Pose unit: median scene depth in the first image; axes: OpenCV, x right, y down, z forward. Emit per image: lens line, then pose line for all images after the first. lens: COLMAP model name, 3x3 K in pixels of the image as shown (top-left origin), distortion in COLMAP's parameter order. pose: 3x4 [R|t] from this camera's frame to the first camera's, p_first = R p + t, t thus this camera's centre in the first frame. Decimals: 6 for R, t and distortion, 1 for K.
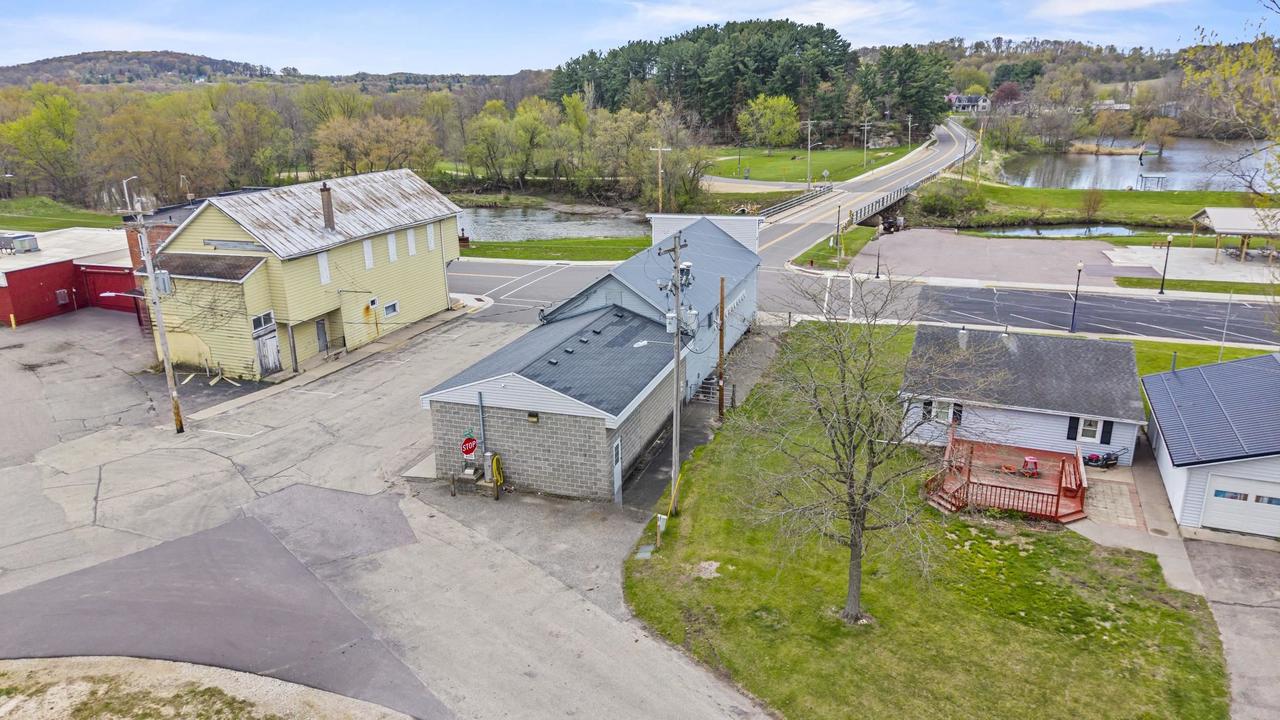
lens RADIAL K [[854.8, 0, 640.0], [0, 854.8, 360.0], [0, 0, 1]] dist [0.006182, -0.002534]
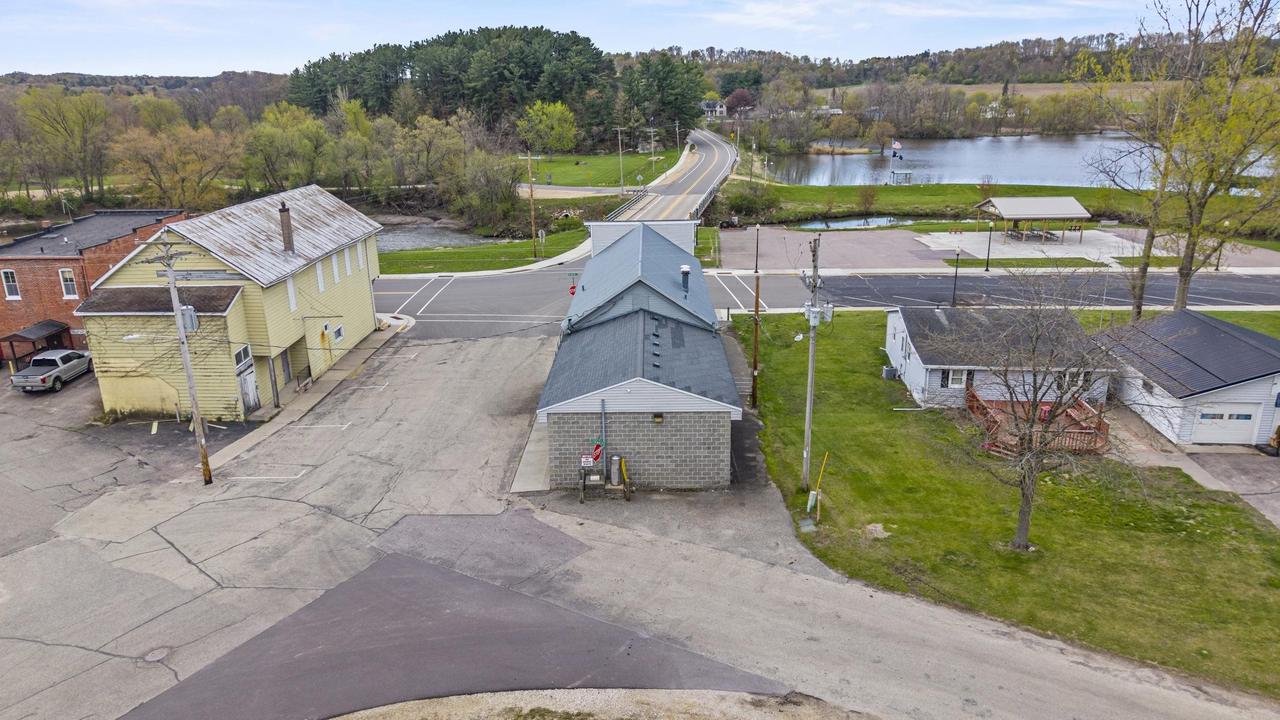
lens RADIAL K [[852.8, 0, 640.0], [0, 852.8, 360.0], [0, 0, 1]] dist [0.029257, -0.033861]
pose [[0.952439, -0.088256, 0.291668, -0.278184], [0.089672, 0.995935, 0.008537, -0.009523], [-0.291236, 0.018023, 0.956481, -0.001059]]
